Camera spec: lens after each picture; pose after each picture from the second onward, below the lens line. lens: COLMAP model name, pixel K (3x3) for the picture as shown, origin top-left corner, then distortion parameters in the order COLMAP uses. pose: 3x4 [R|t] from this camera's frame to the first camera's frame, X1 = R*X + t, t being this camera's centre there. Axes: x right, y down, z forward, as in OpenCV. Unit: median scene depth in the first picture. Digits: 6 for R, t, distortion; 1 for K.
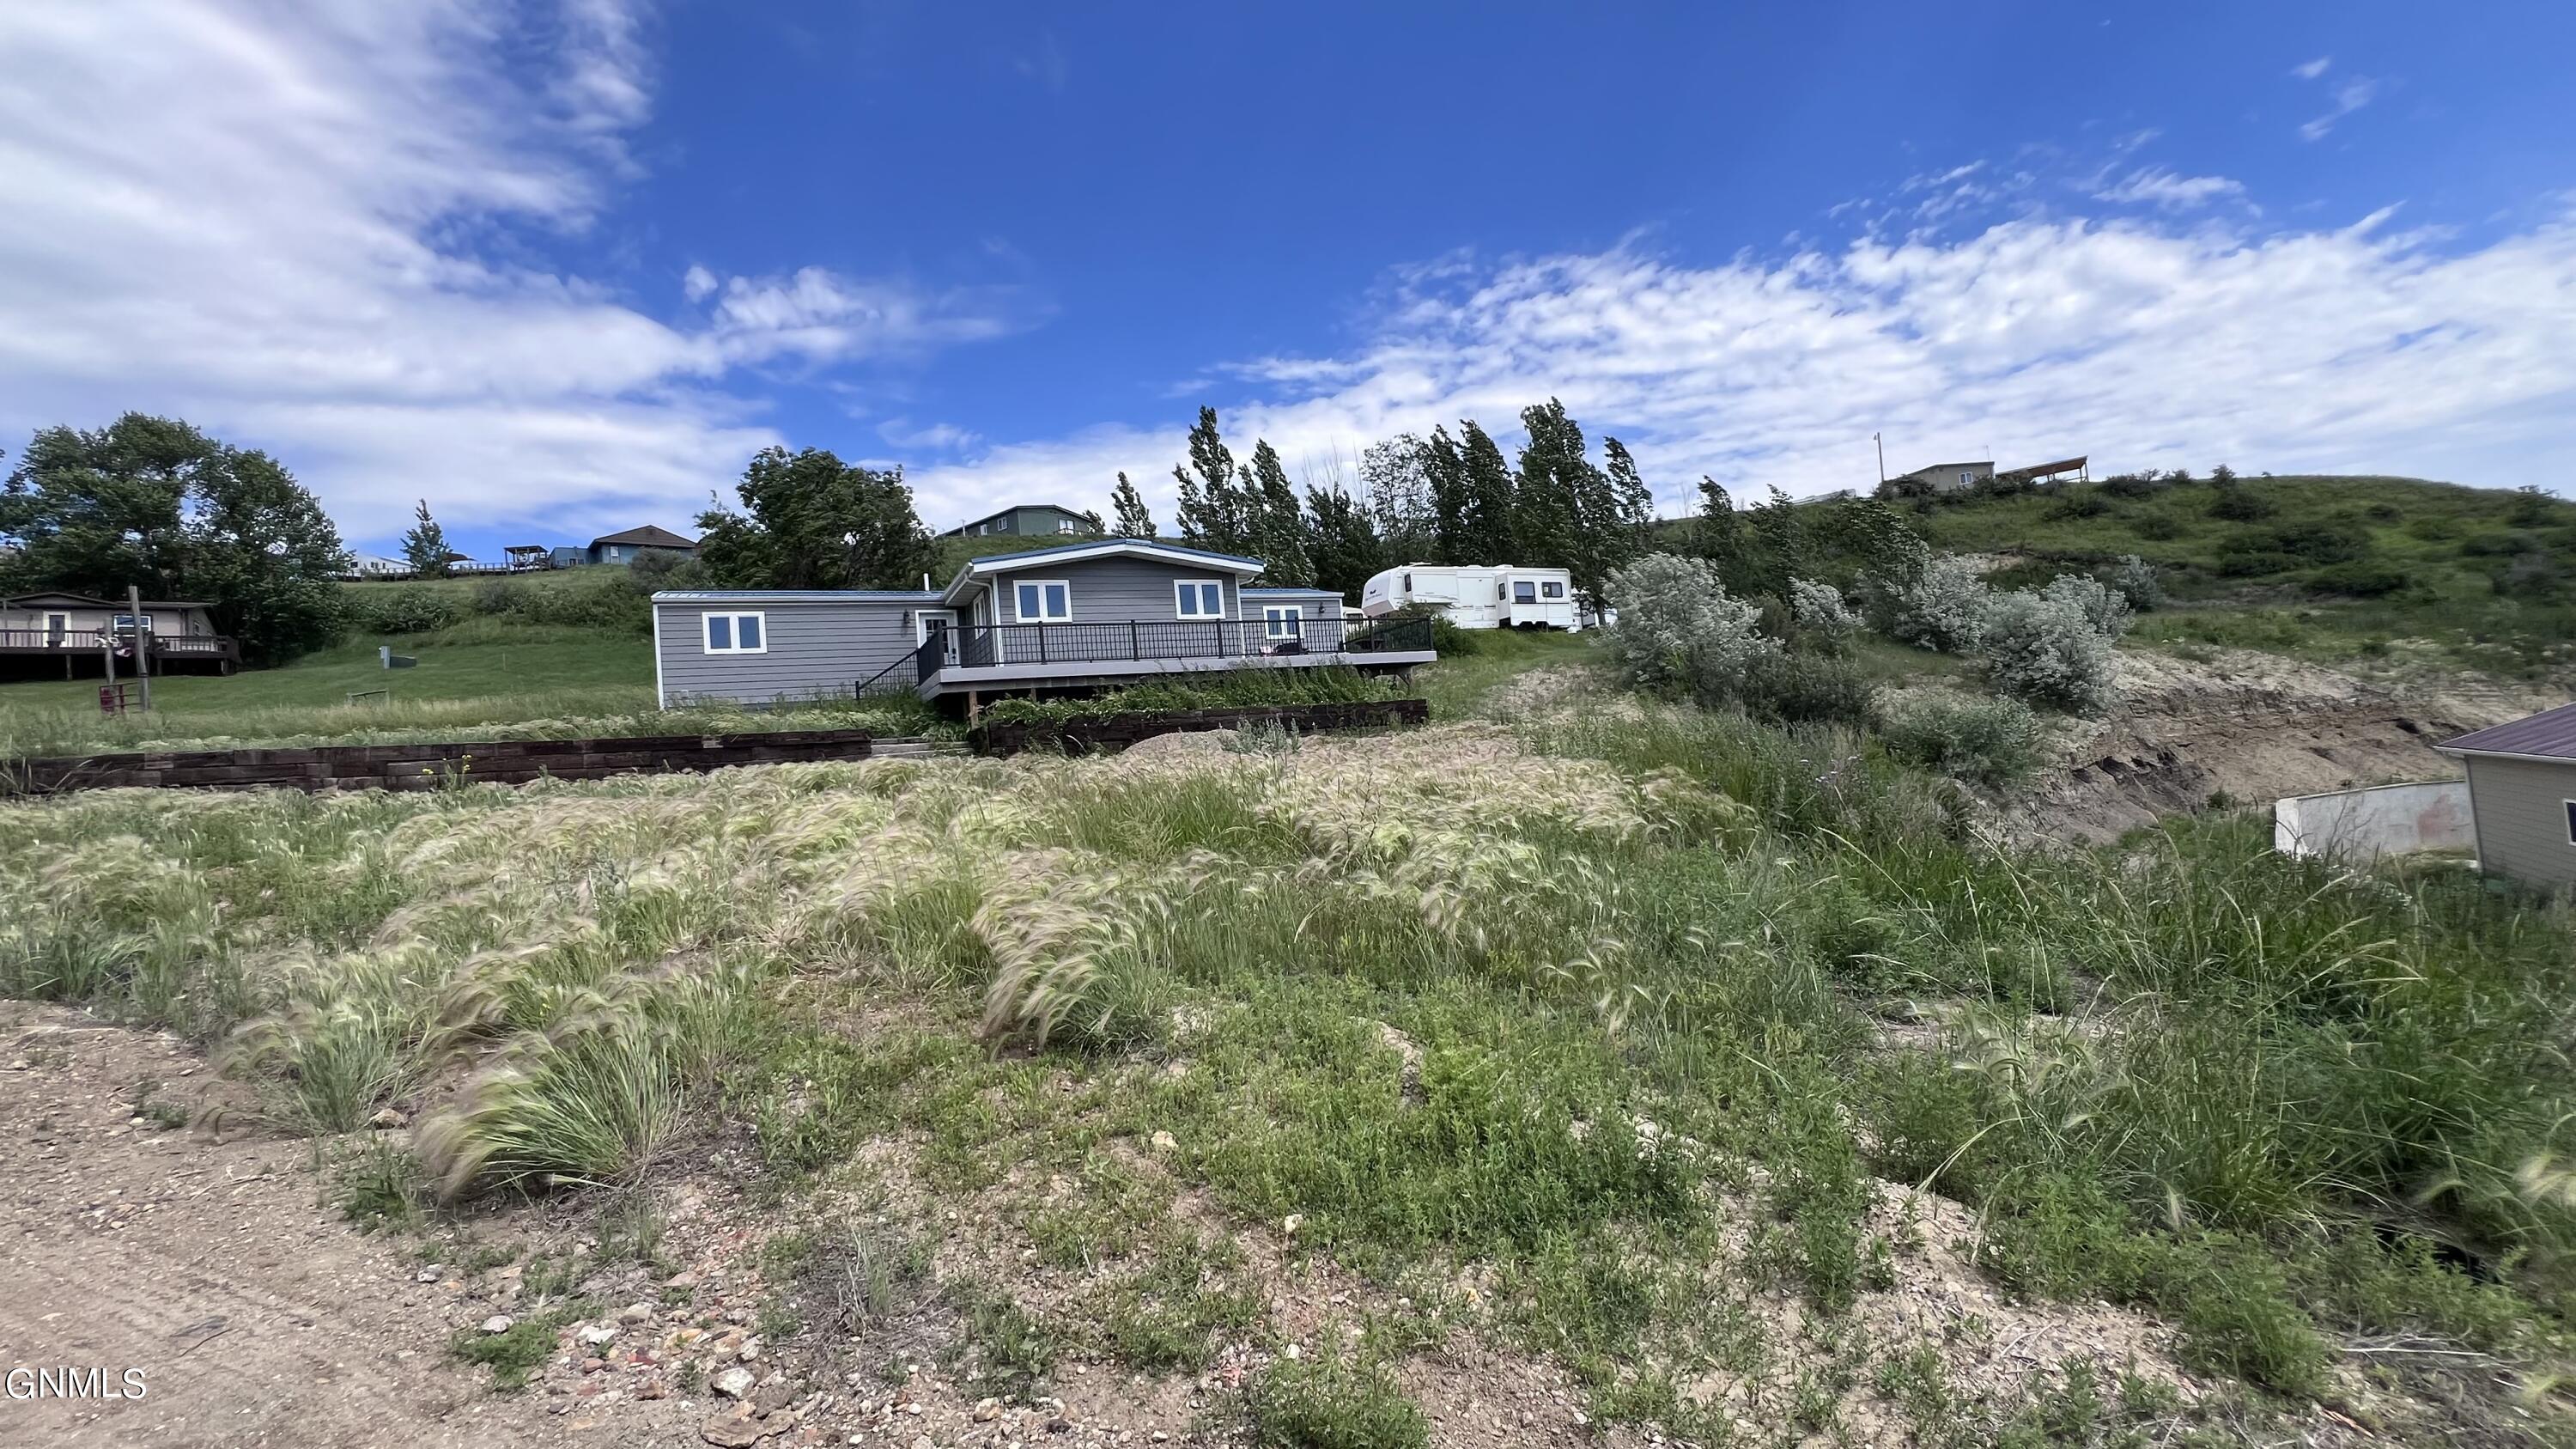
lens RADIAL K [[1035.6, 0, 1273.6], [0, 1035.6, 729.7], [0, 0, 1]] dist [-0.003698, 0.002159]
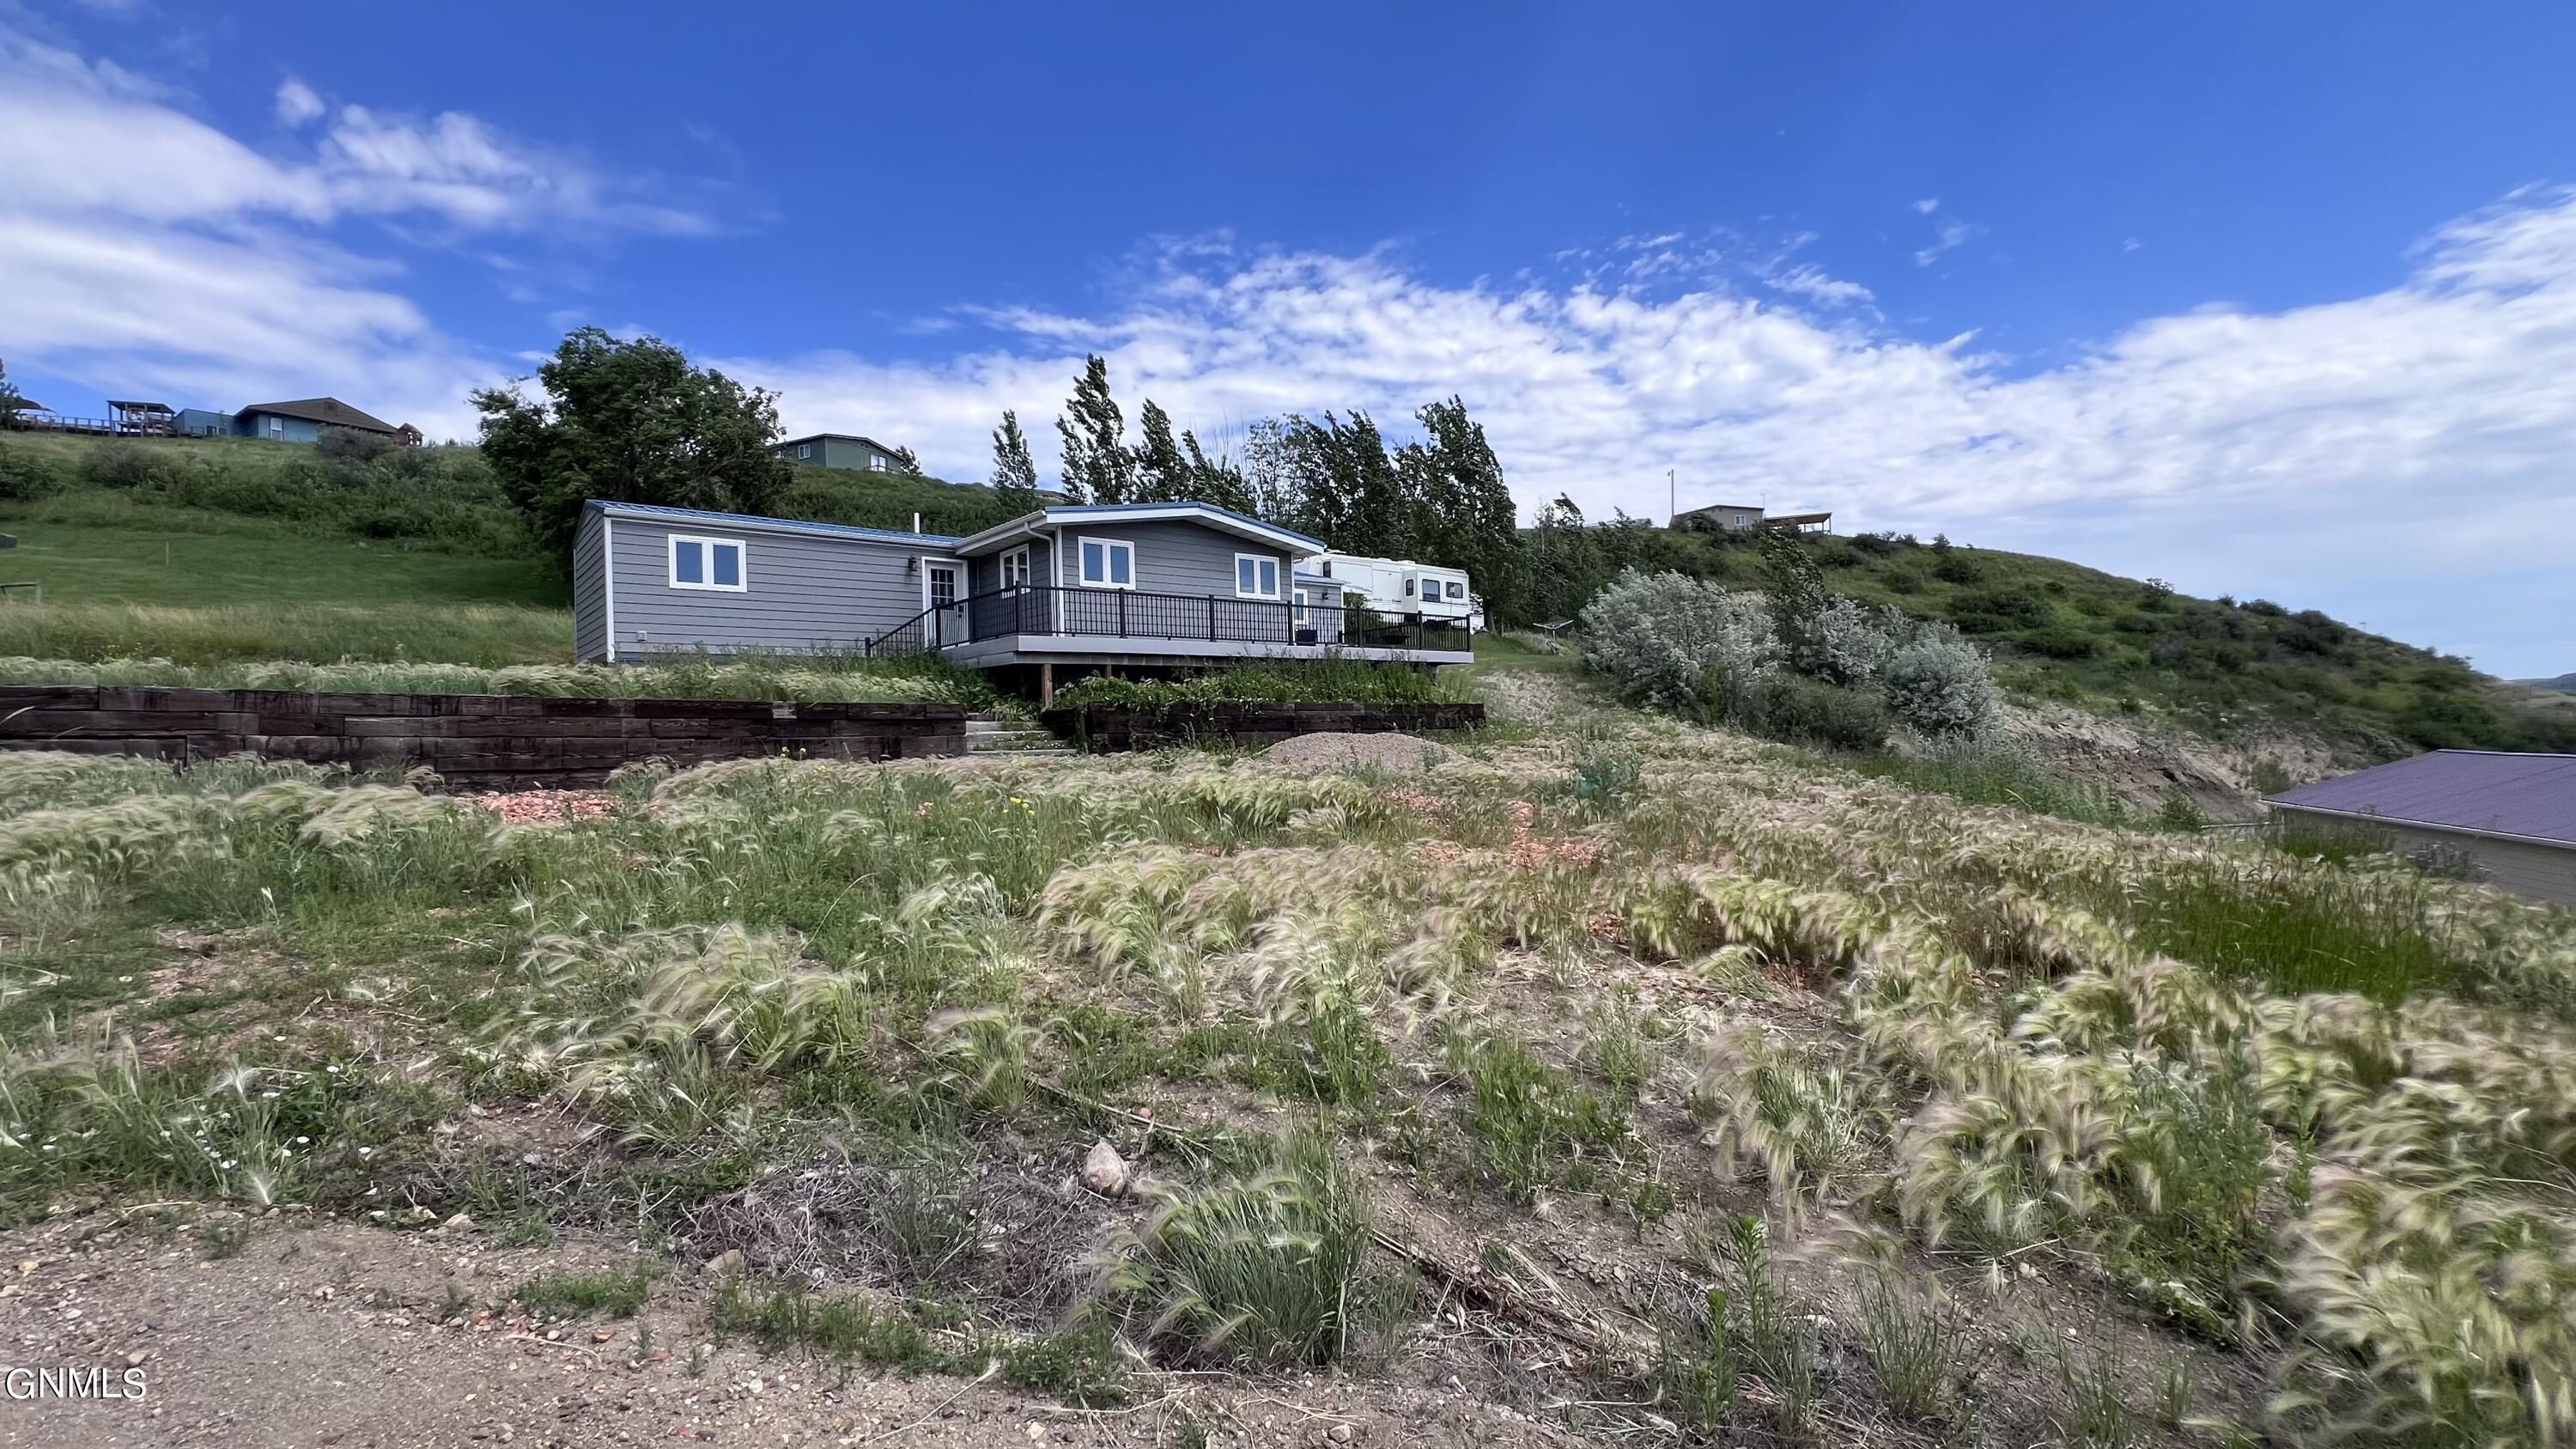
lens RADIAL K [[1035.6, 0, 1243.4], [0, 1035.6, 727.9], [0, 0, 1]] dist [-0.003698, 0.002159]
pose [[0.967025, 0.060452, 0.247404, -0.108325], [-0.066664, 0.997634, 0.016800, -0.003075], [-0.245803, -0.032739, 0.968767, 0.044340]]
